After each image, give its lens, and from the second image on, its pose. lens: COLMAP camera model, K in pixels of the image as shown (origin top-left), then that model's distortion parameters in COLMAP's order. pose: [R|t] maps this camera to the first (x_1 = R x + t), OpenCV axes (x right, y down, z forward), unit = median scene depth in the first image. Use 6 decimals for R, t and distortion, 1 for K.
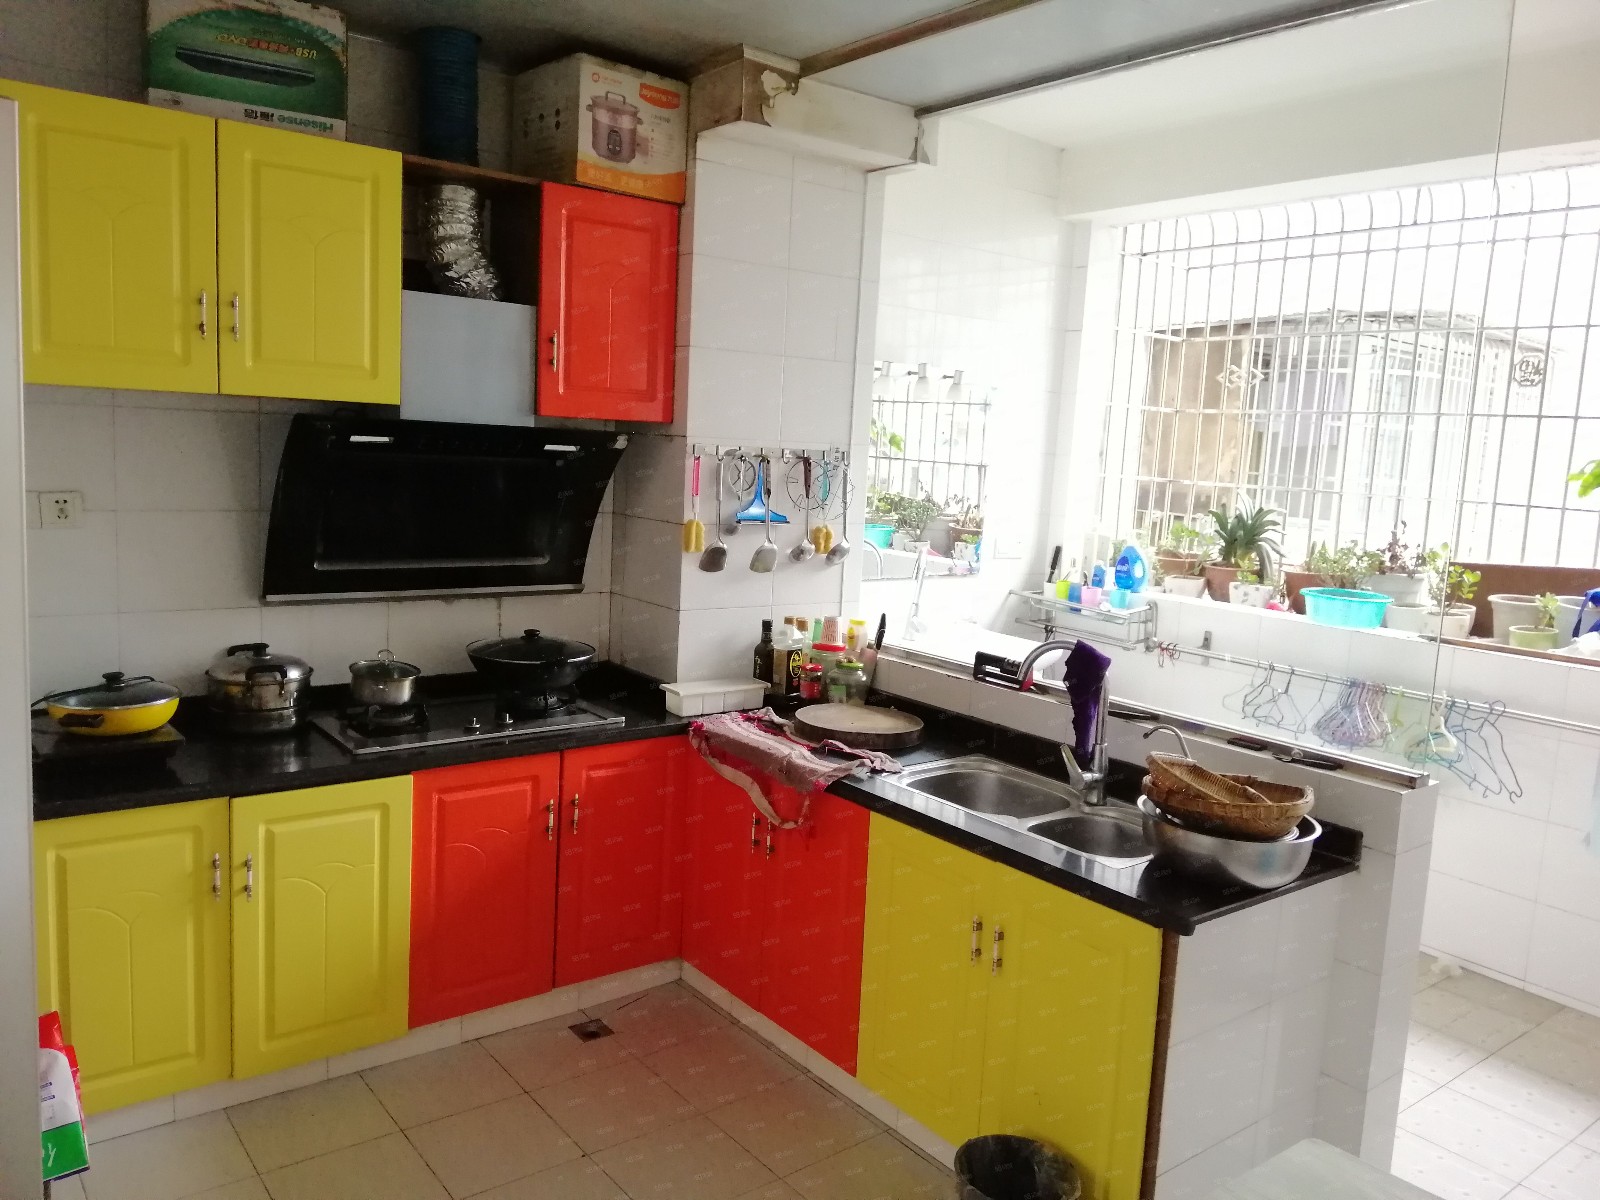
lens RADIAL K [[1217.9, 0, 800.0], [0, 1217.9, 600.0], [0, 0, 1]] dist [0.072307, -0.099722]
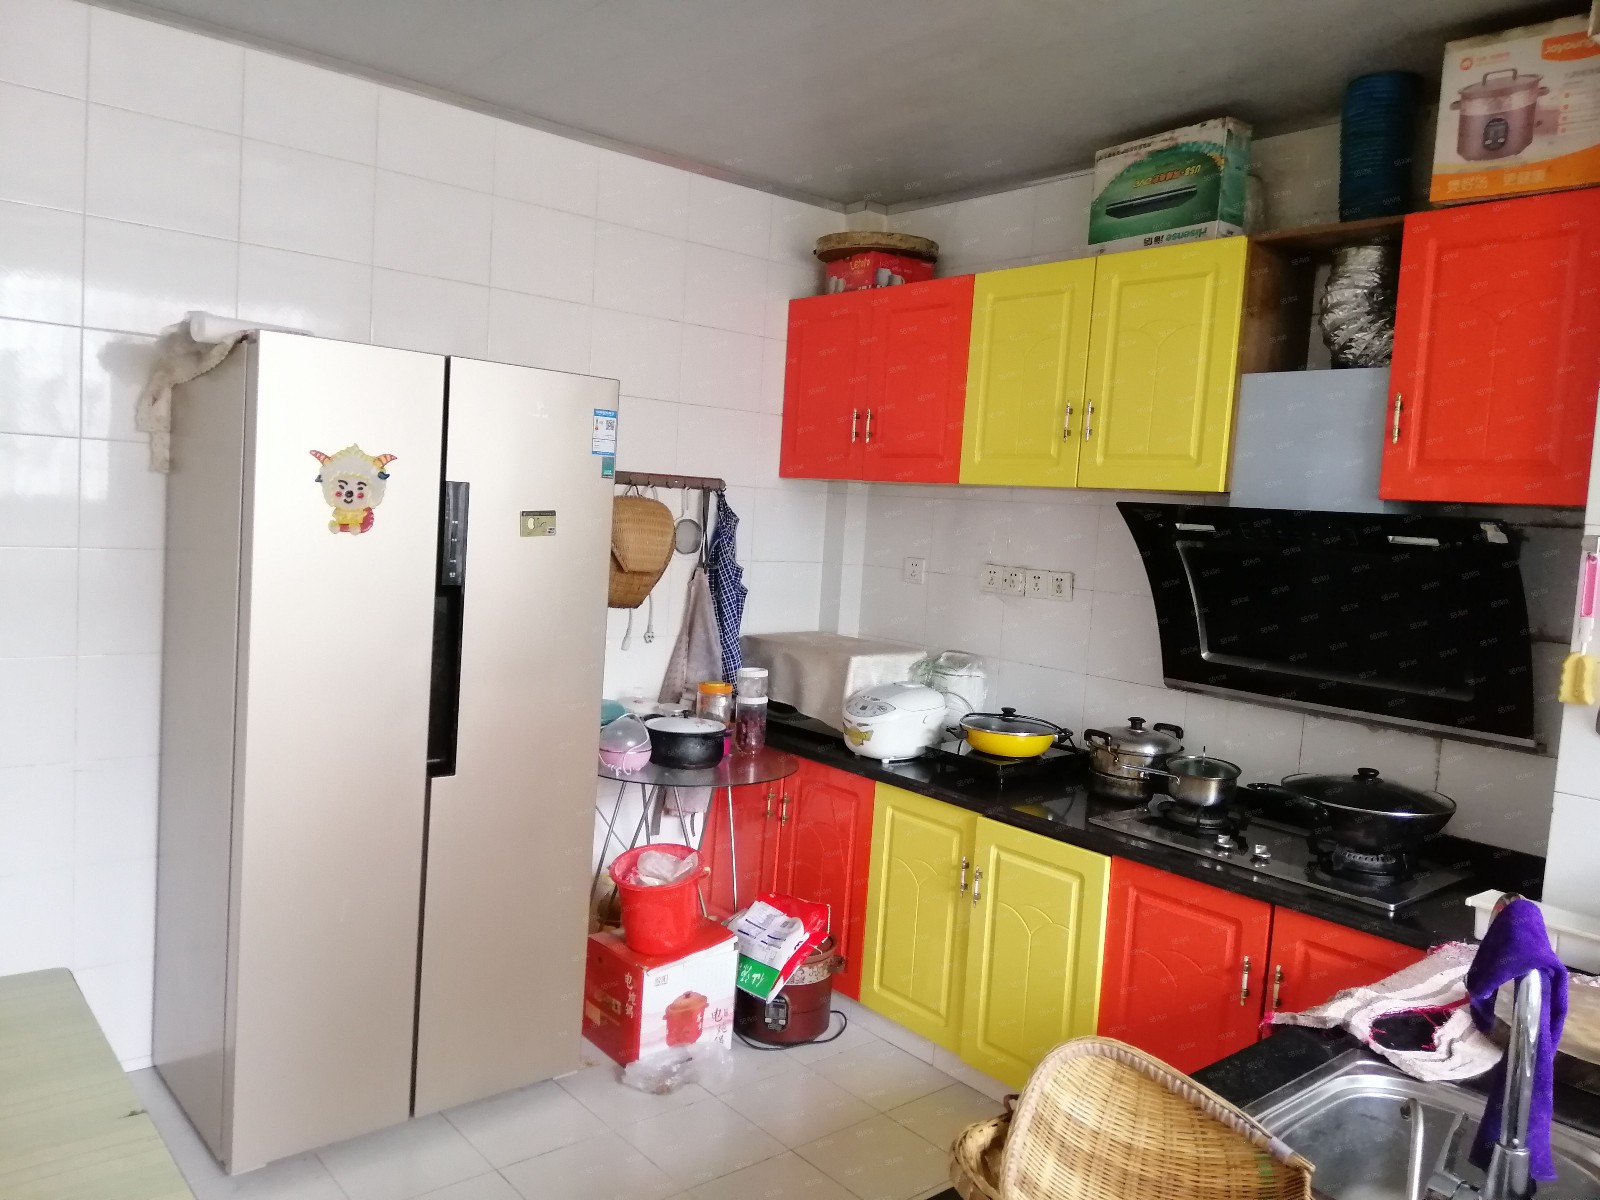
lens RADIAL K [[1217.9, 0, 800.0], [0, 1217.9, 600.0], [0, 0, 1]] dist [0.072307, -0.099722]
pose [[0.041988, 0.032139, -0.998601, 0.591250], [-0.189431, 0.981610, 0.023627, -0.034031], [0.980996, 0.188174, 0.047304, 0.611242]]
